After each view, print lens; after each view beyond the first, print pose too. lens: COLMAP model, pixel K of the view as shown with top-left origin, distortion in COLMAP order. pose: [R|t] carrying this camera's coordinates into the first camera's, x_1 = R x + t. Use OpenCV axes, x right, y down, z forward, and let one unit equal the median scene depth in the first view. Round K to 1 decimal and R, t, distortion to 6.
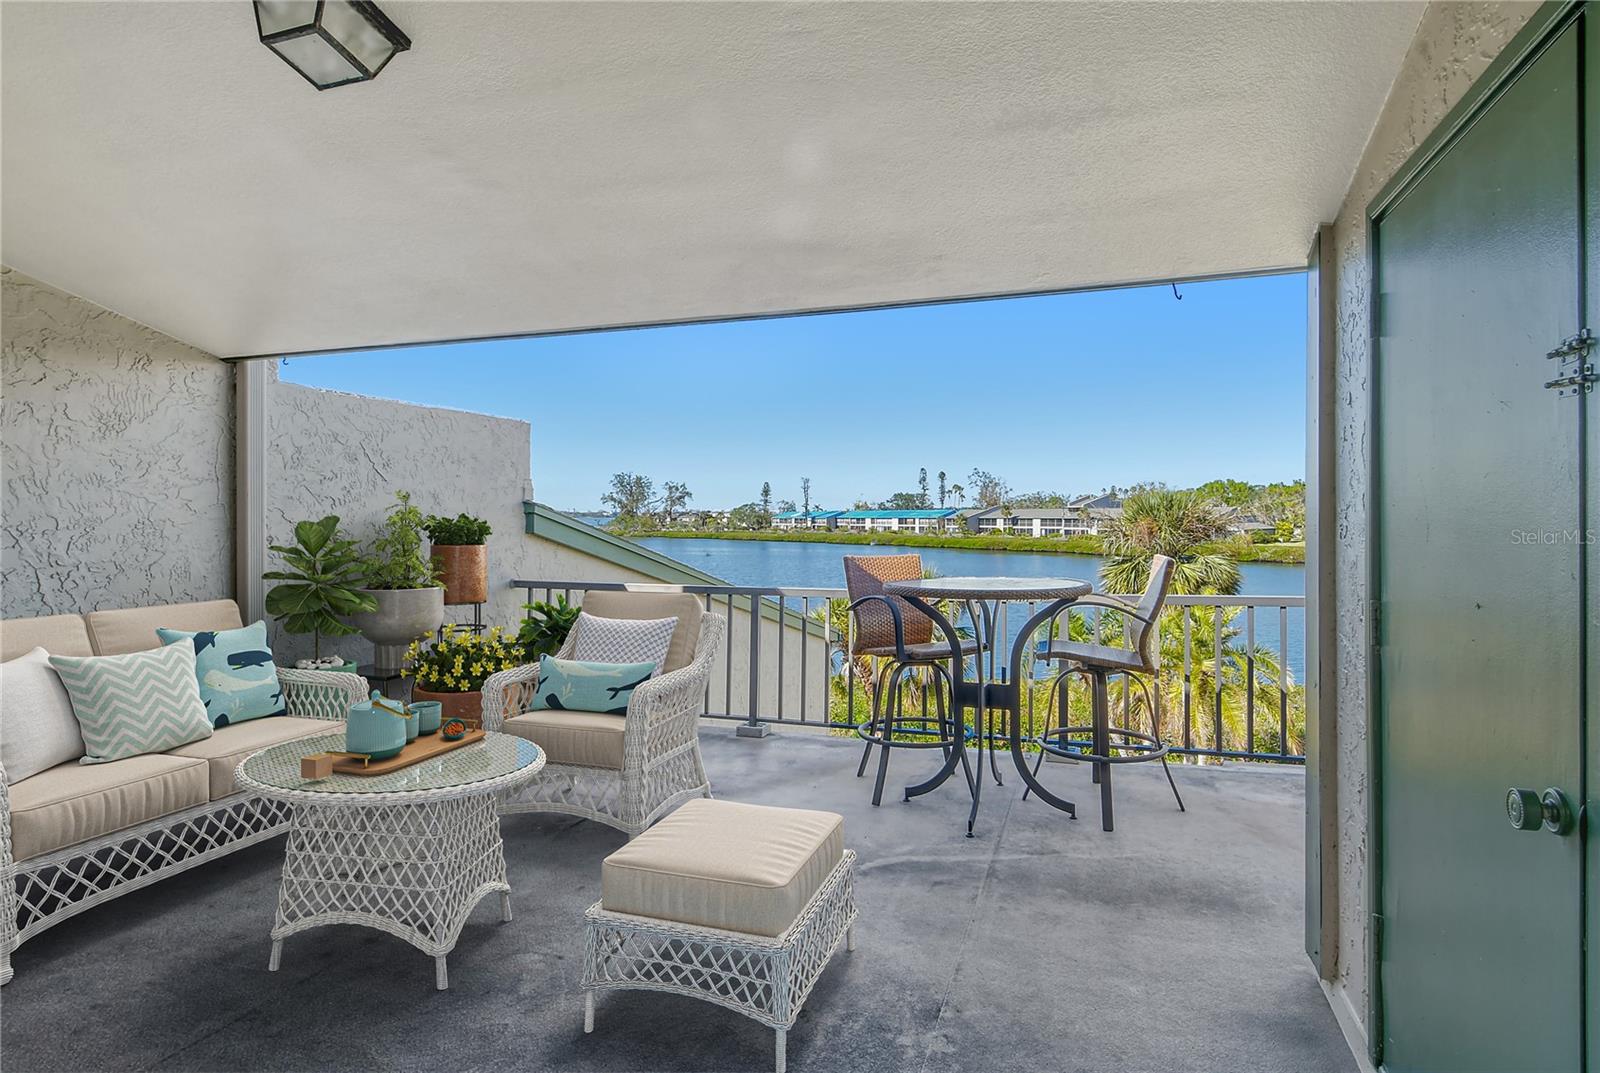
lens RADIAL K [[858.5, 0, 815.3], [0, 858.5, 524.1], [0, 0, 1]] dist [0.007940, -0.010705]
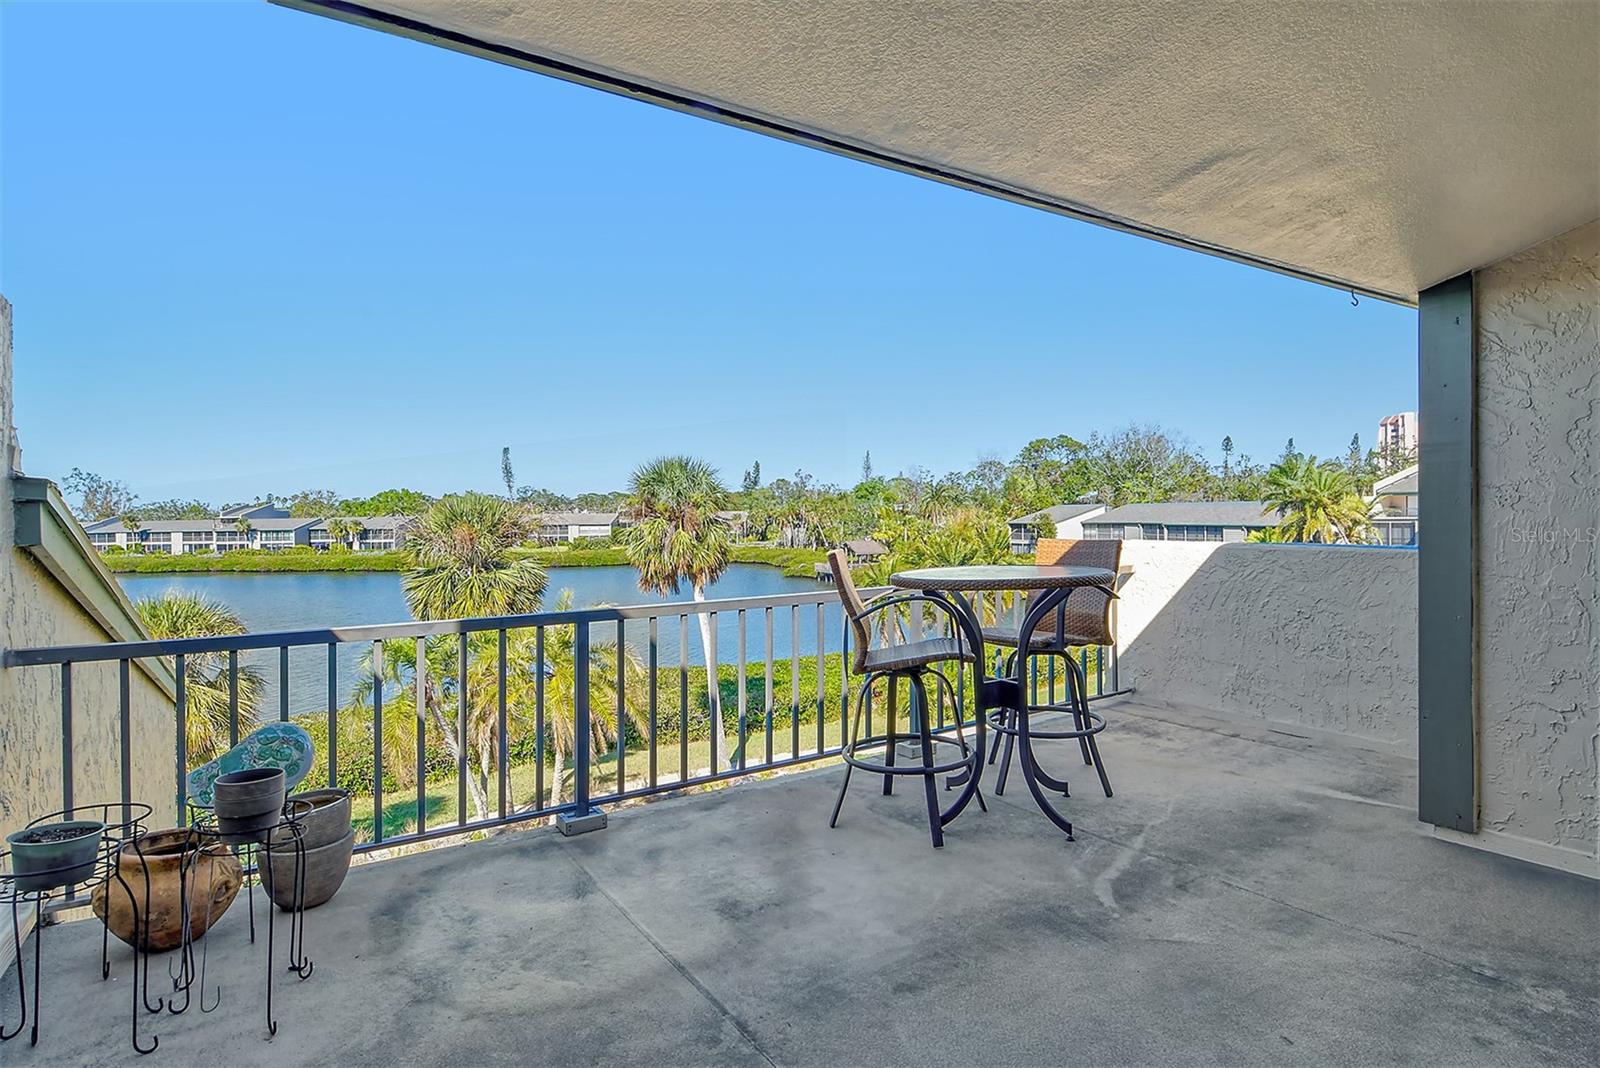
lens RADIAL K [[858.5, 0, 805.5], [0, 858.5, 529.5], [0, 0, 1]] dist [0.007940, -0.010705]
pose [[0.612191, -0.016062, 0.790547, -0.134381], [0.020967, 0.999772, 0.004076, 0.002791], [-0.790432, 0.014080, 0.612388, 0.119418]]
